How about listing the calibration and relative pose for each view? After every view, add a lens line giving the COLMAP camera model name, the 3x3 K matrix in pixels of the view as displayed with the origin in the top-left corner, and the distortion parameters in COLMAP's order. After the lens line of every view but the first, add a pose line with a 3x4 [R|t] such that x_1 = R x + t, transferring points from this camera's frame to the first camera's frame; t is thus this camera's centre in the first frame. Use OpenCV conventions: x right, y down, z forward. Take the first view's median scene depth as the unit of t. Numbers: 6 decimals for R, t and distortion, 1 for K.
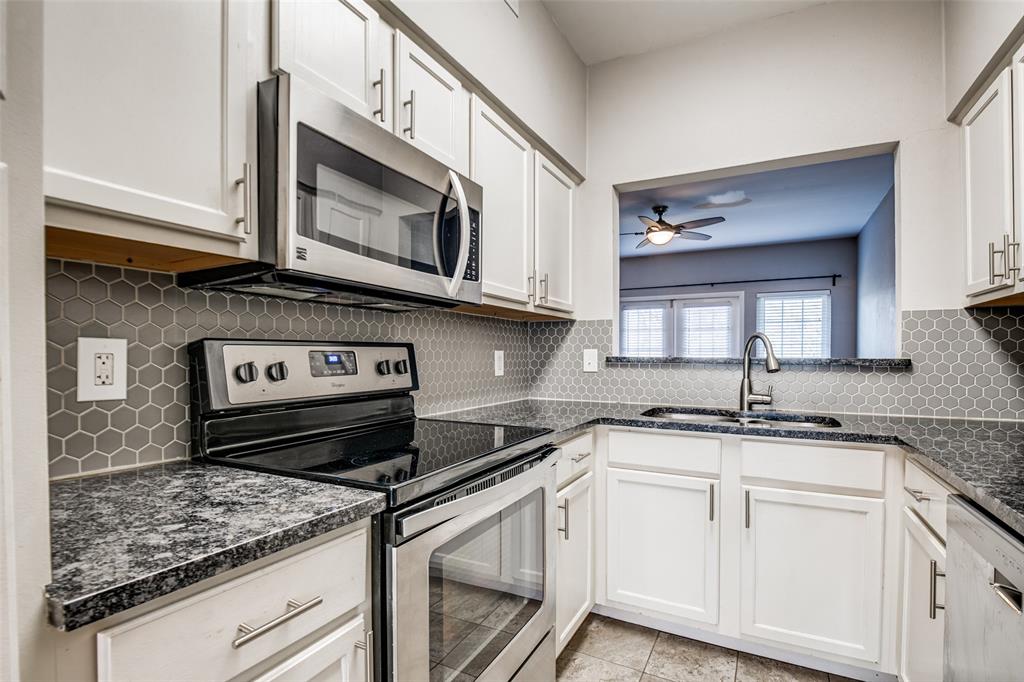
lens RADIAL K [[488.6, 0, 526.5], [0, 488.6, 359.9], [0, 0, 1]] dist [0.028557, -0.031016]
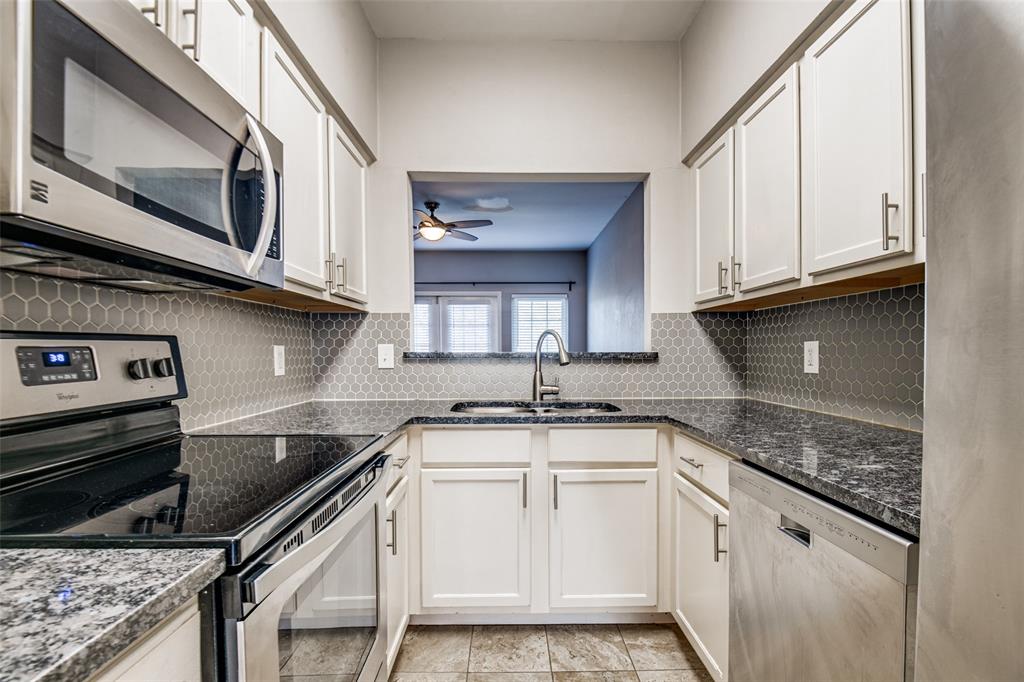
lens RADIAL K [[484.6, 0, 515.0], [0, 484.6, 359.6], [0, 0, 1]] dist [0.016189, -0.021474]
pose [[0.884670, -0.014227, 0.466001, -0.118187], [0.009873, 0.999882, 0.011783, -0.001185], [-0.466114, -0.005823, 0.884706, 0.095318]]
